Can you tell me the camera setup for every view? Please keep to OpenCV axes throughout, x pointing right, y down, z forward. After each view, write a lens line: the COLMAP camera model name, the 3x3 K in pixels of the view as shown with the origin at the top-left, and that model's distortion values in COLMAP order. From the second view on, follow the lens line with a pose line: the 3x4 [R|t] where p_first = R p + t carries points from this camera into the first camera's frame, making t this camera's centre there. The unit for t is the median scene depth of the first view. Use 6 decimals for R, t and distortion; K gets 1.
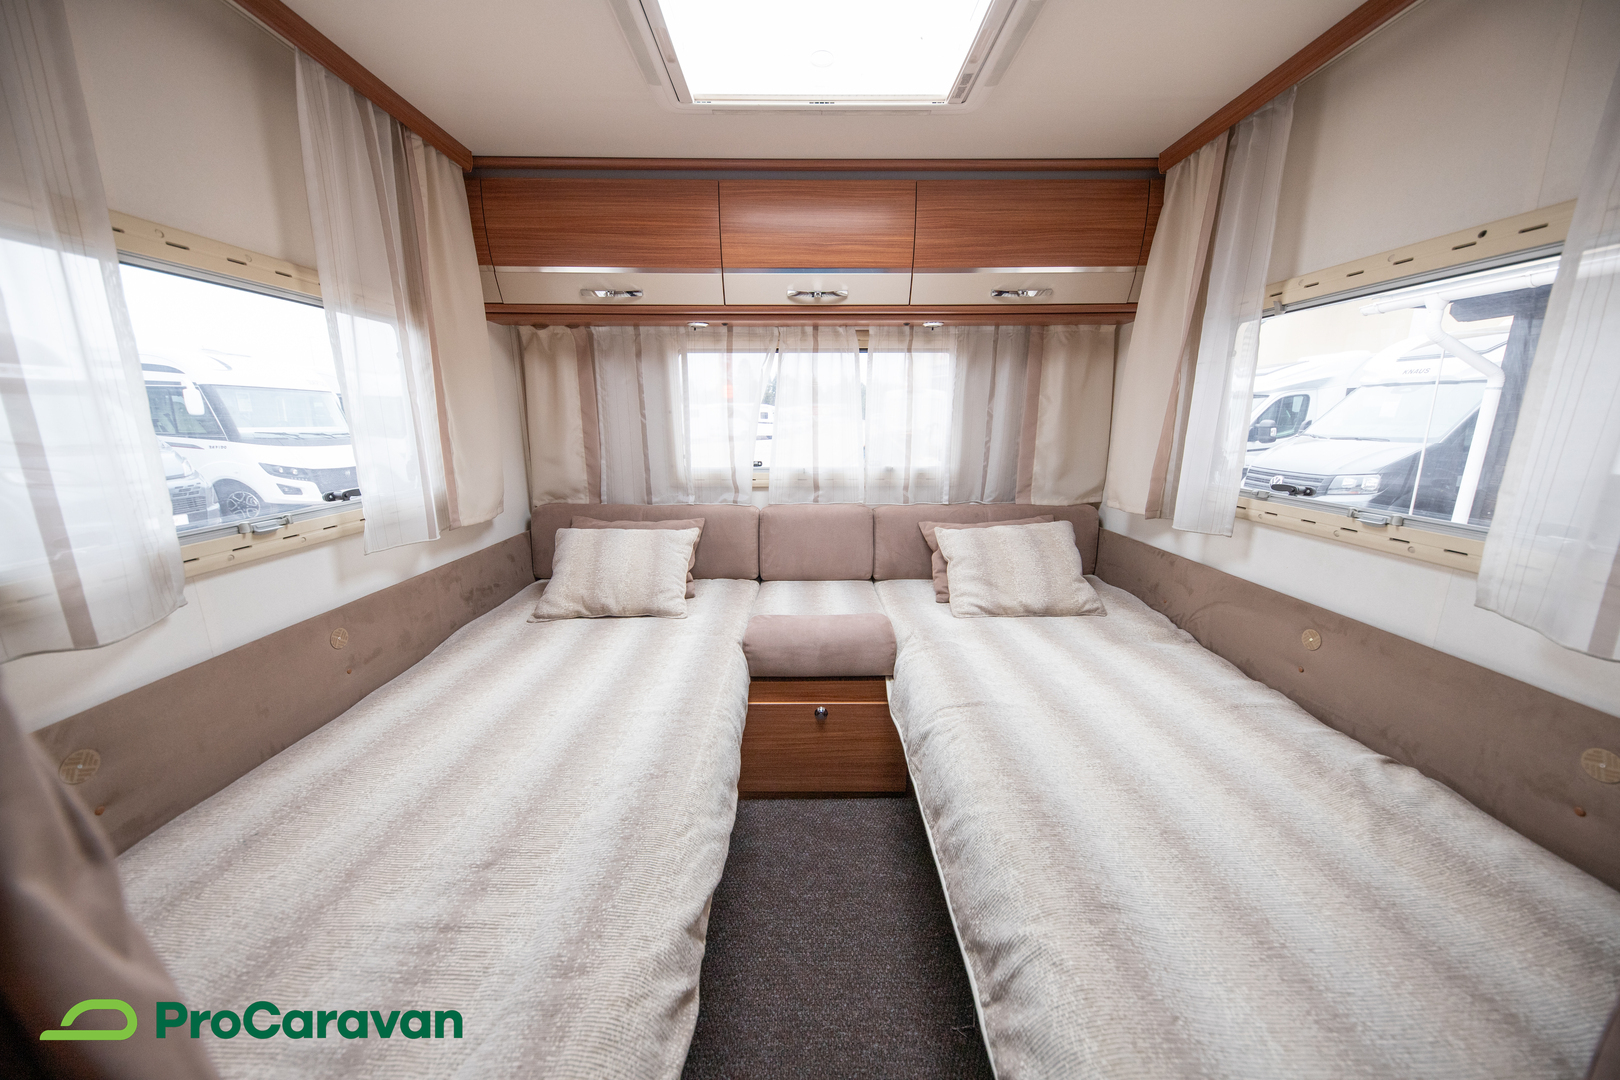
lens RADIAL K [[562.8, 0, 808.9], [0, 562.8, 543.7], [0, 0, 1]] dist [0.008924, -0.005052]
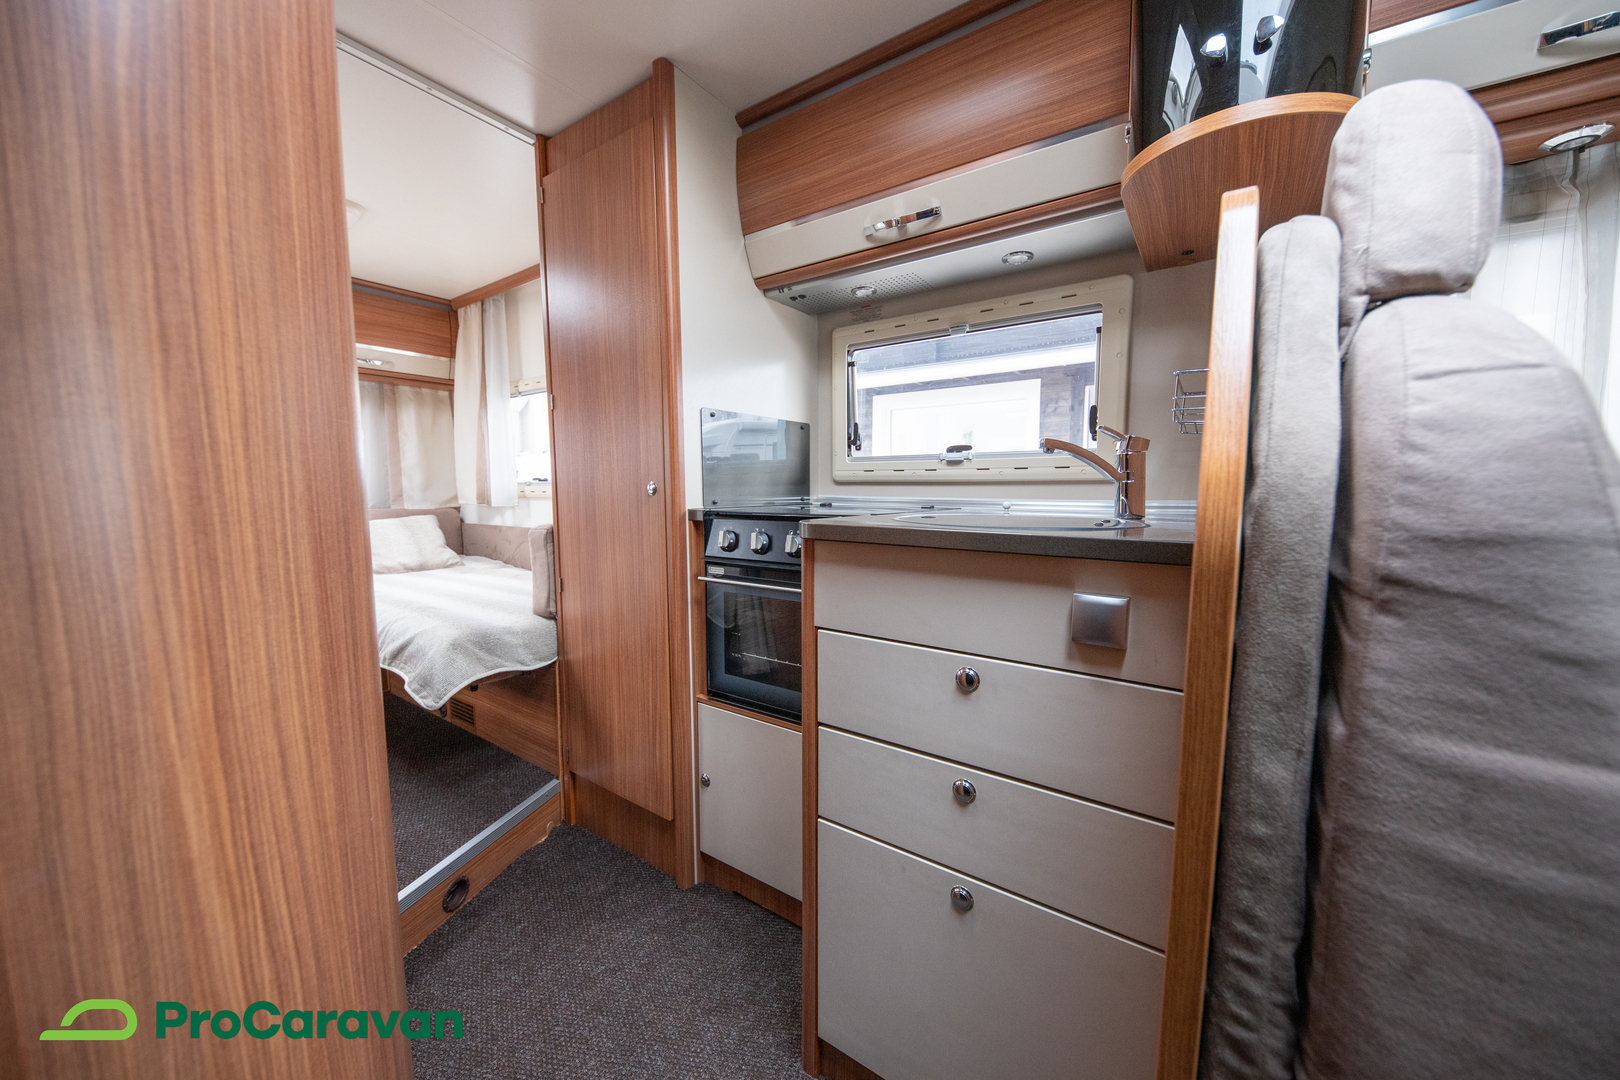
lens RADIAL K [[562.8, 0, 821.8], [0, 562.8, 542.4], [0, 0, 1]] dist [0.008924, -0.005052]
pose [[0.570141, -0.083517, 0.817291, -0.205047], [0.176970, 0.983950, -0.022907, 0.279275], [-0.802260, 0.157696, 0.575770, -0.763561]]
